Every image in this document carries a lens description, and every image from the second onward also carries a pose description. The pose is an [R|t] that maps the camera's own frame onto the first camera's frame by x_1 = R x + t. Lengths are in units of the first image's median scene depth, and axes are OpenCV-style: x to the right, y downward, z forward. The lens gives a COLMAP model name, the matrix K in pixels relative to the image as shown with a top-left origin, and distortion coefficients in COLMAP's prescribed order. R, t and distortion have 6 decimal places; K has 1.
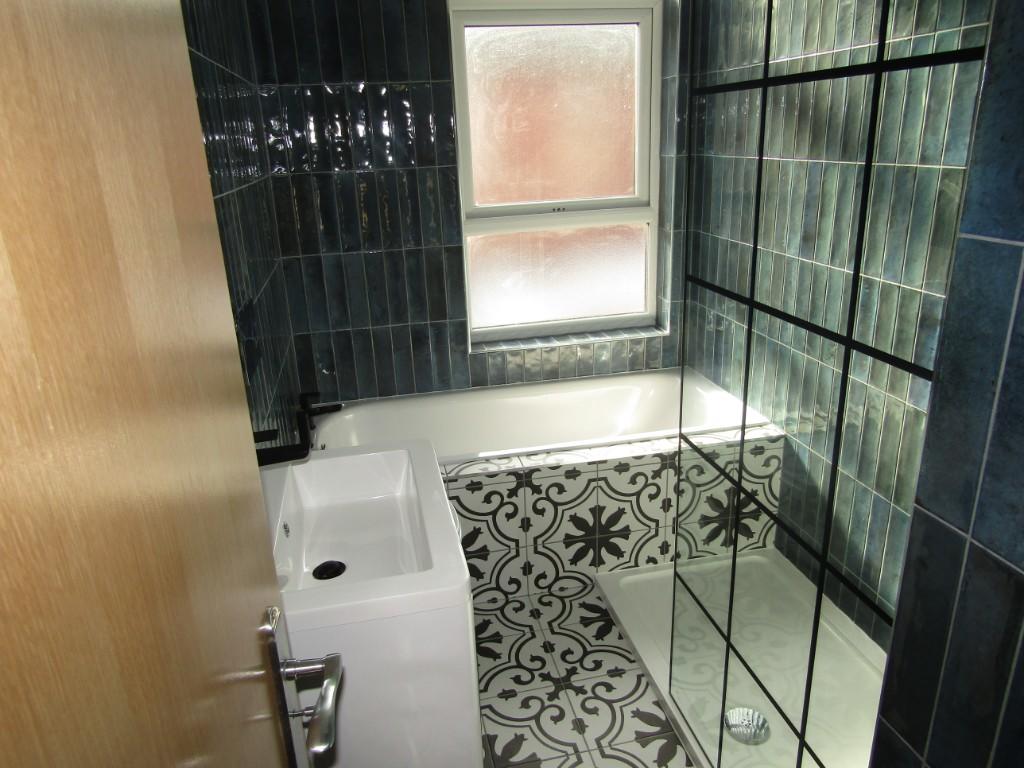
lens RADIAL K [[727.0, 0, 510.0], [0, 727.0, 385.4], [0, 0, 1]] dist [-0.001667, 0.001701]
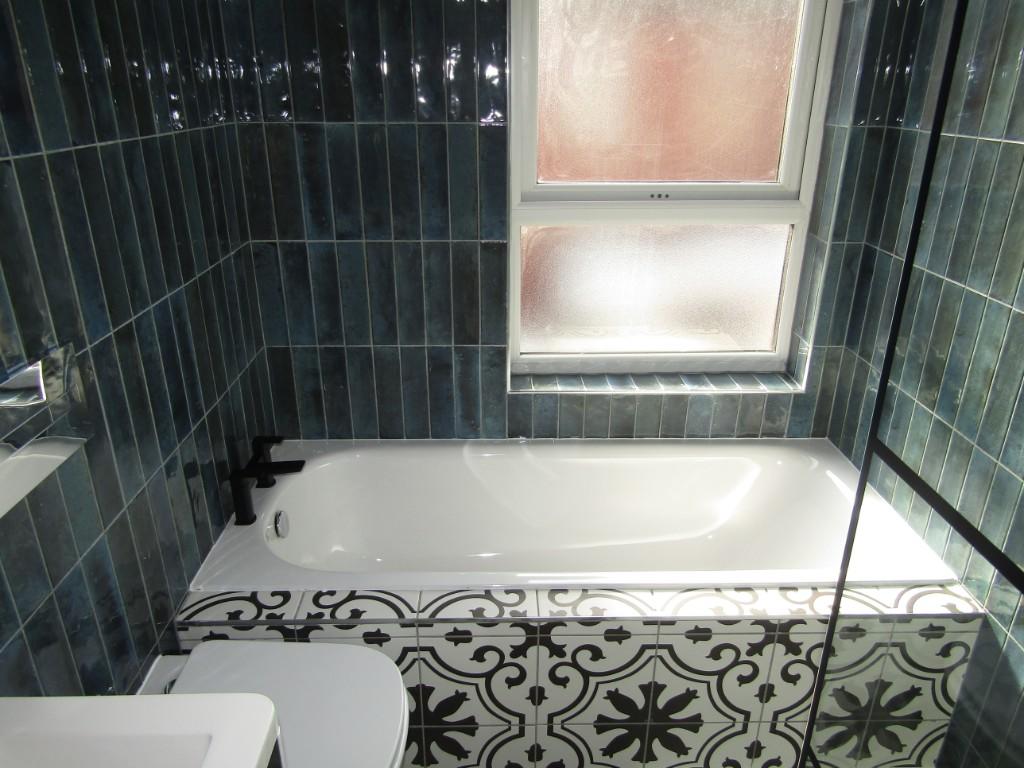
lens RADIAL K [[727.0, 0, 513.8], [0, 727.0, 384.3], [0, 0, 1]] dist [-0.001667, 0.001701]
pose [[0.982910, 0.110595, -0.147164, 0.063388], [-0.100939, 0.992315, 0.071566, -0.123221], [0.153948, -0.055488, 0.986520, 0.358954]]
